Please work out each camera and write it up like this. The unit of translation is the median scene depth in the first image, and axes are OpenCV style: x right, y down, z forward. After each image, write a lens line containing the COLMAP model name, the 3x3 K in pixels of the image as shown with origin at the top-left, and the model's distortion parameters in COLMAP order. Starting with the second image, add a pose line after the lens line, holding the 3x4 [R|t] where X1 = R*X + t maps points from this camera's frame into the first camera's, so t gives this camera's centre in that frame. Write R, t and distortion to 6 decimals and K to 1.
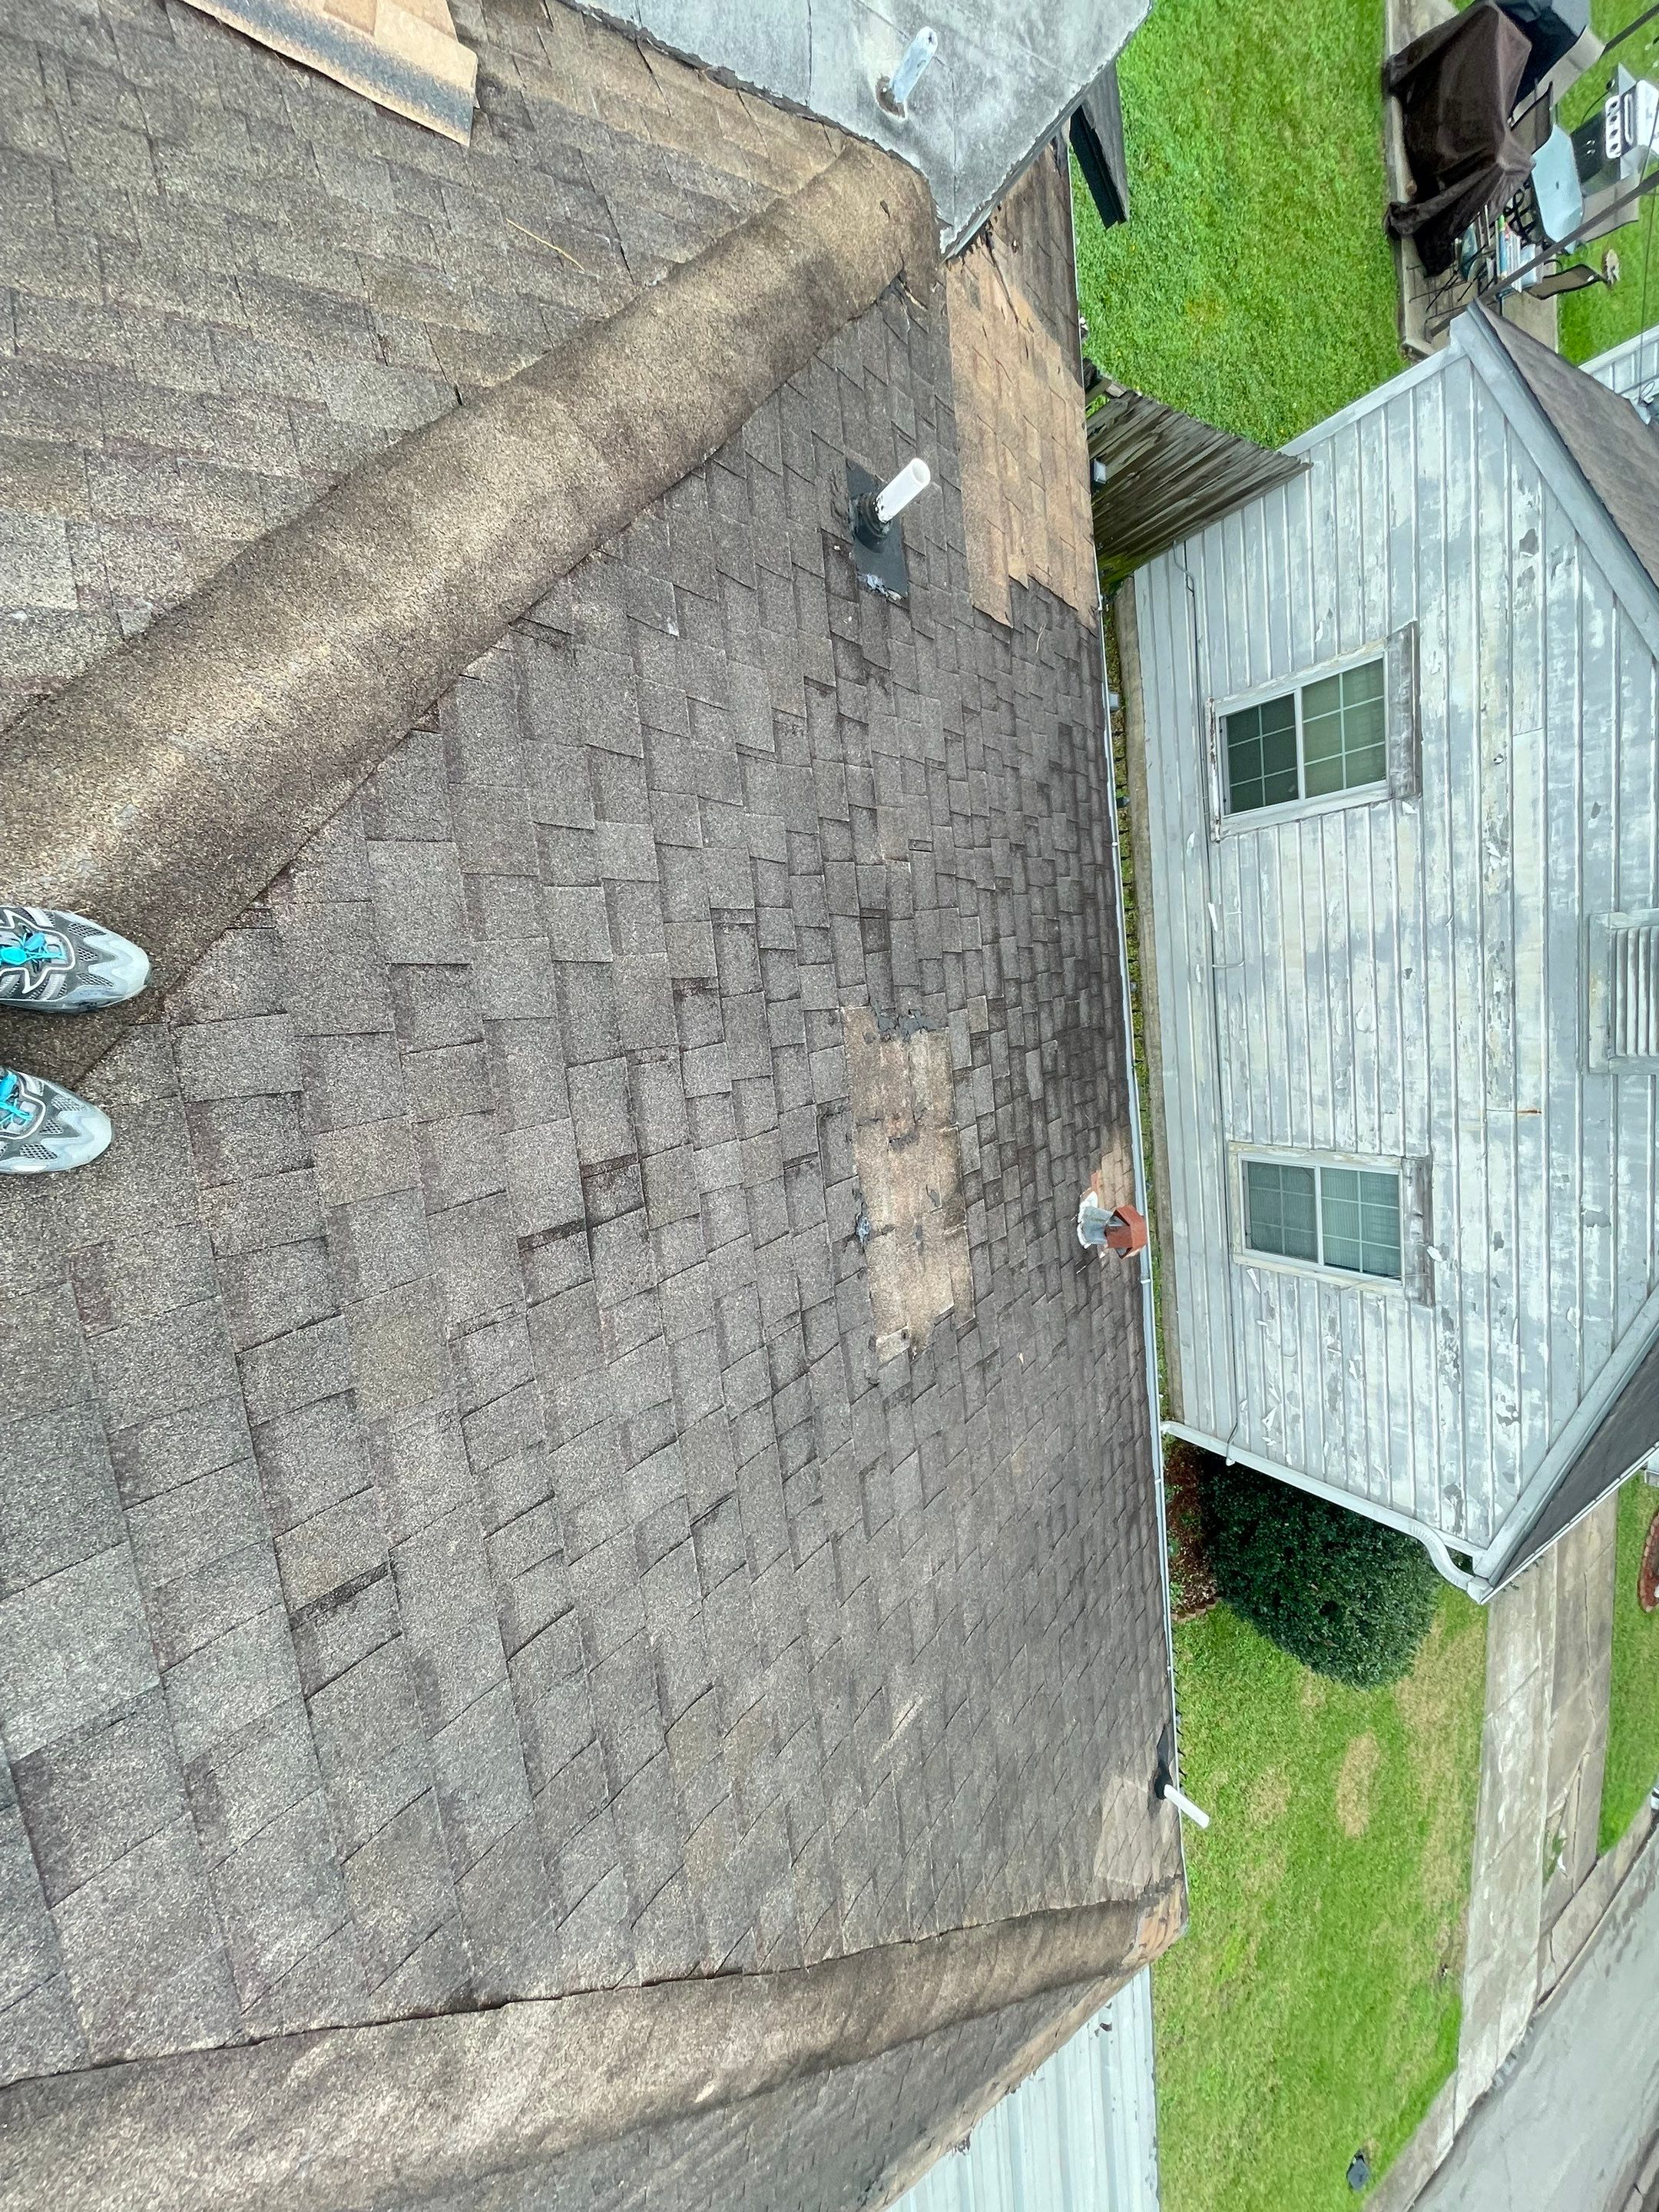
lens RADIAL K [[884.0, 0, 818.9], [0, 884.0, 1105.3], [0, 0, 1]] dist [0.000452, -0.002279]
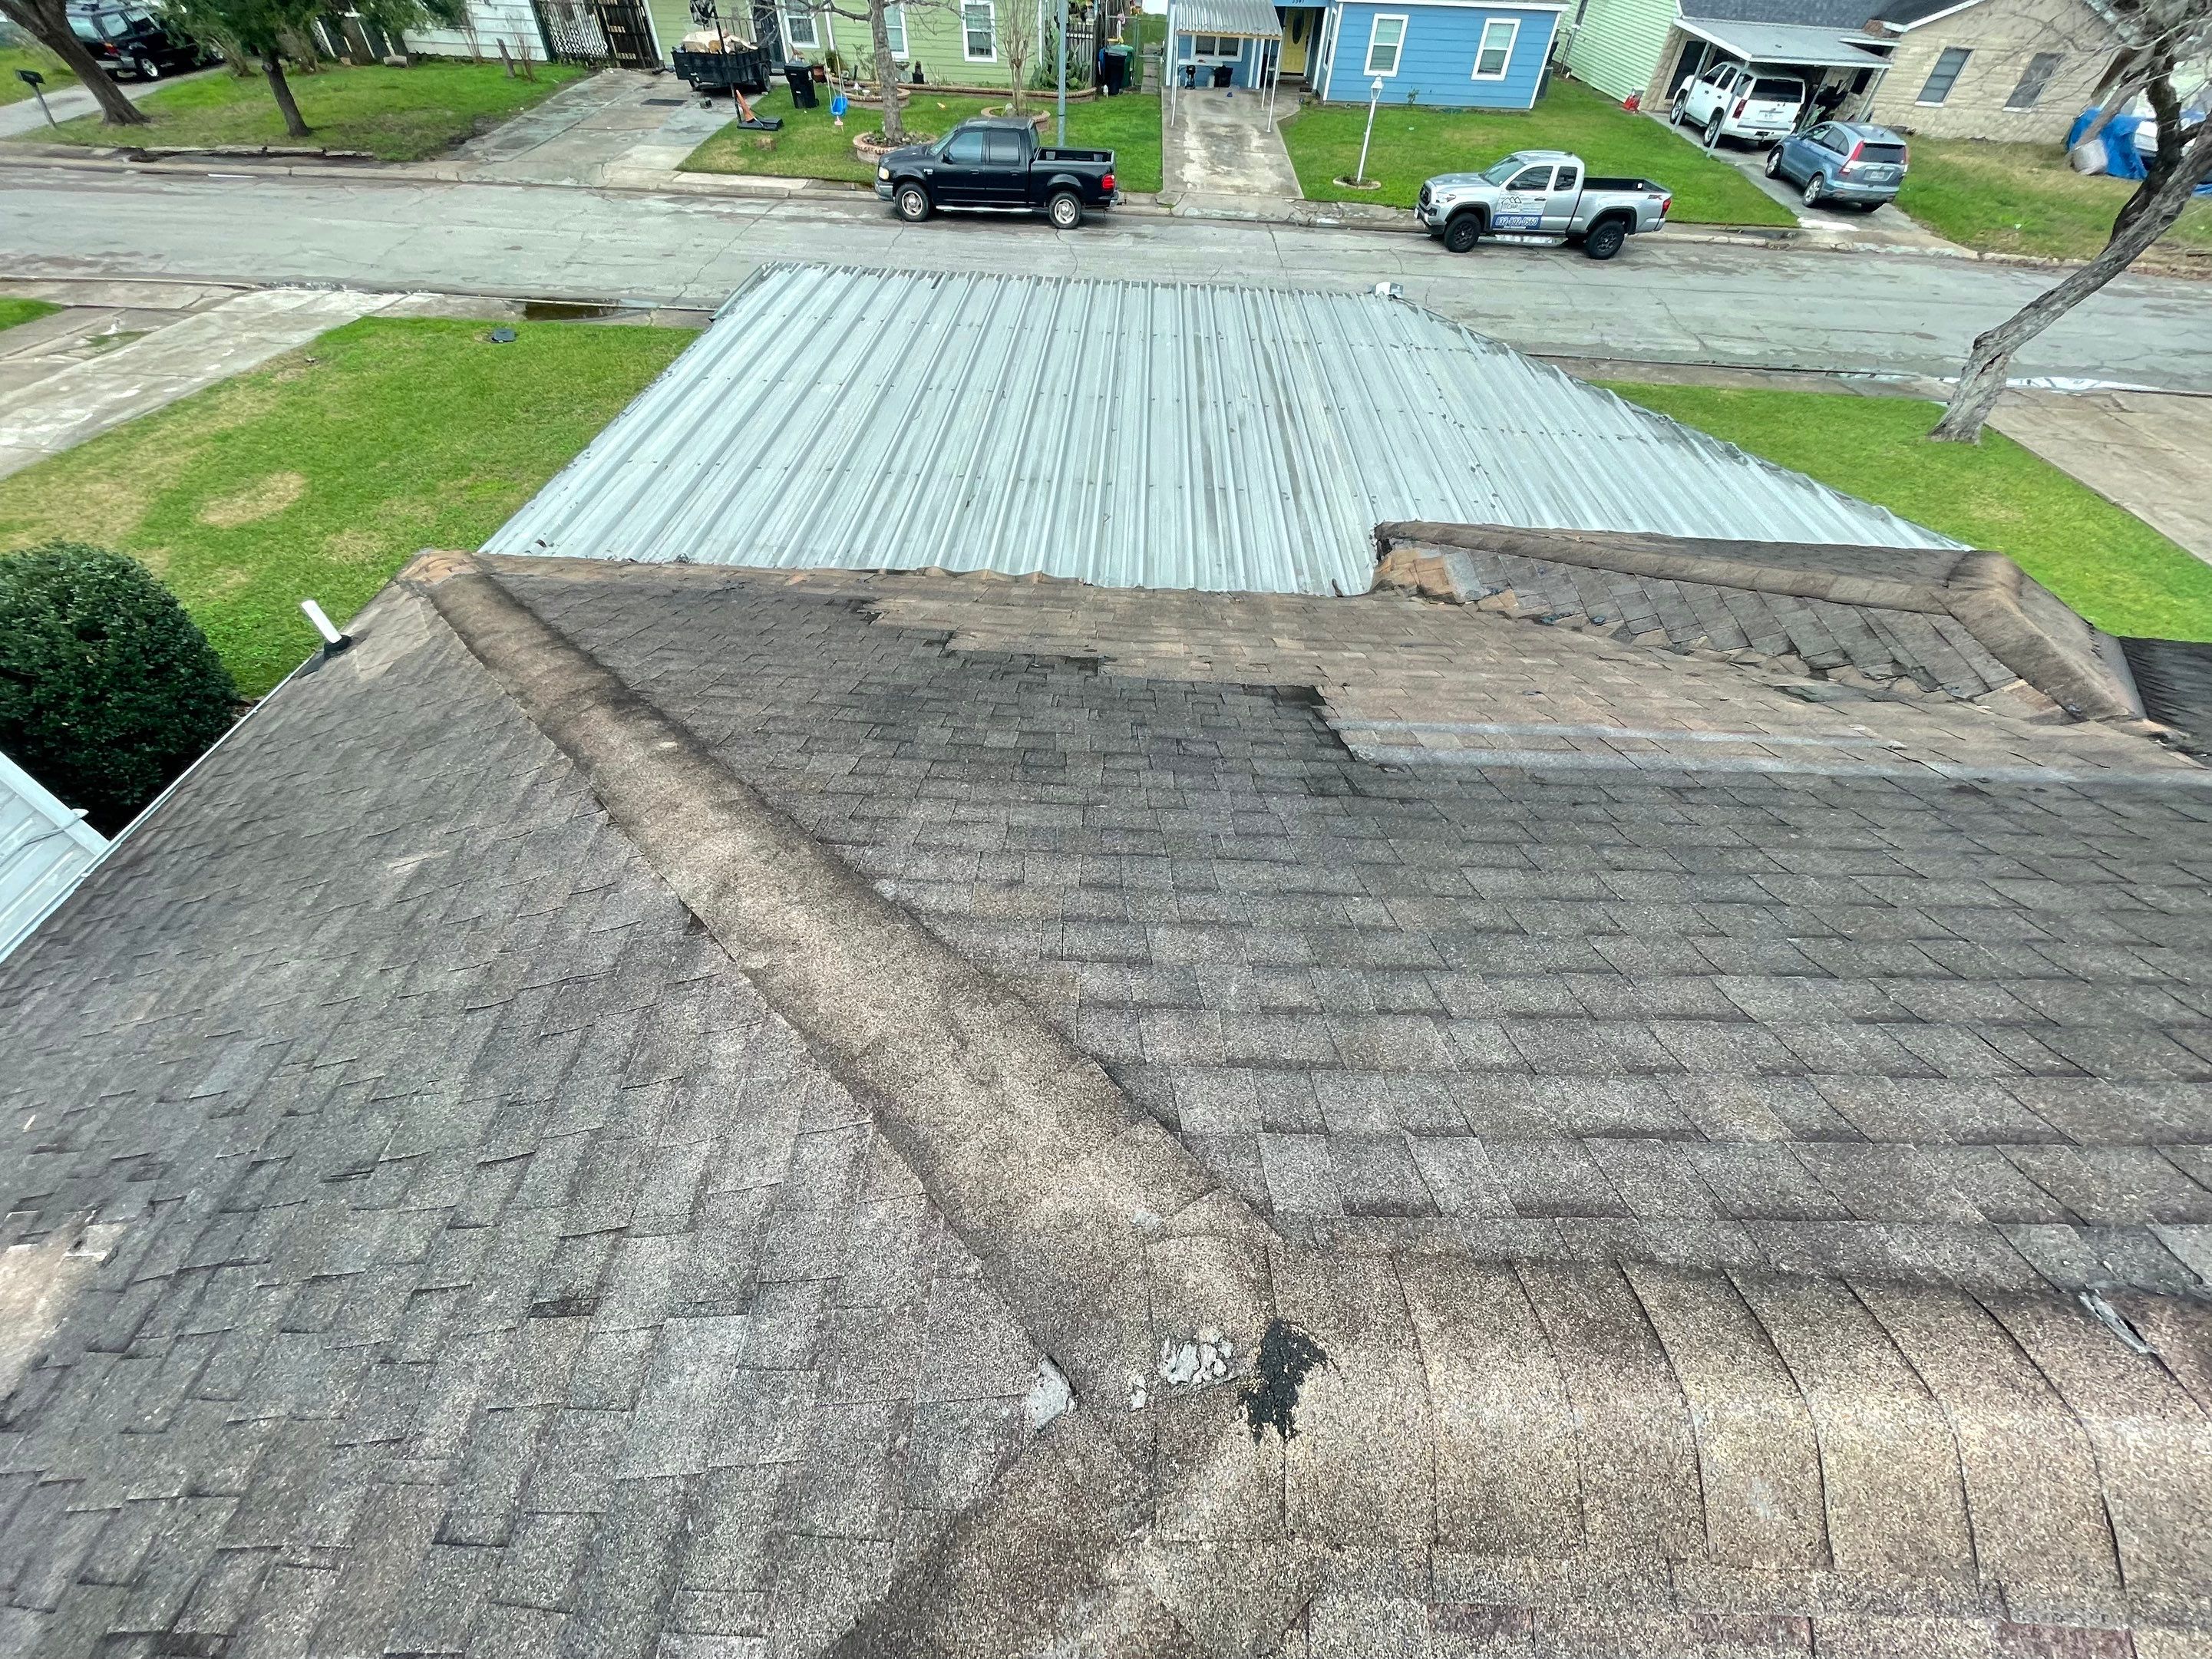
lens RADIAL K [[883.9, 0, 1111.3], [0, 883.9, 840.3], [0, 0, 1]] dist [0.000452, -0.002279]
pose [[-0.828980, -0.464419, -0.311619, -0.249919], [0.191707, -0.759386, 0.621757, 0.226536], [-0.525395, 0.455685, 0.718548, -0.189073]]
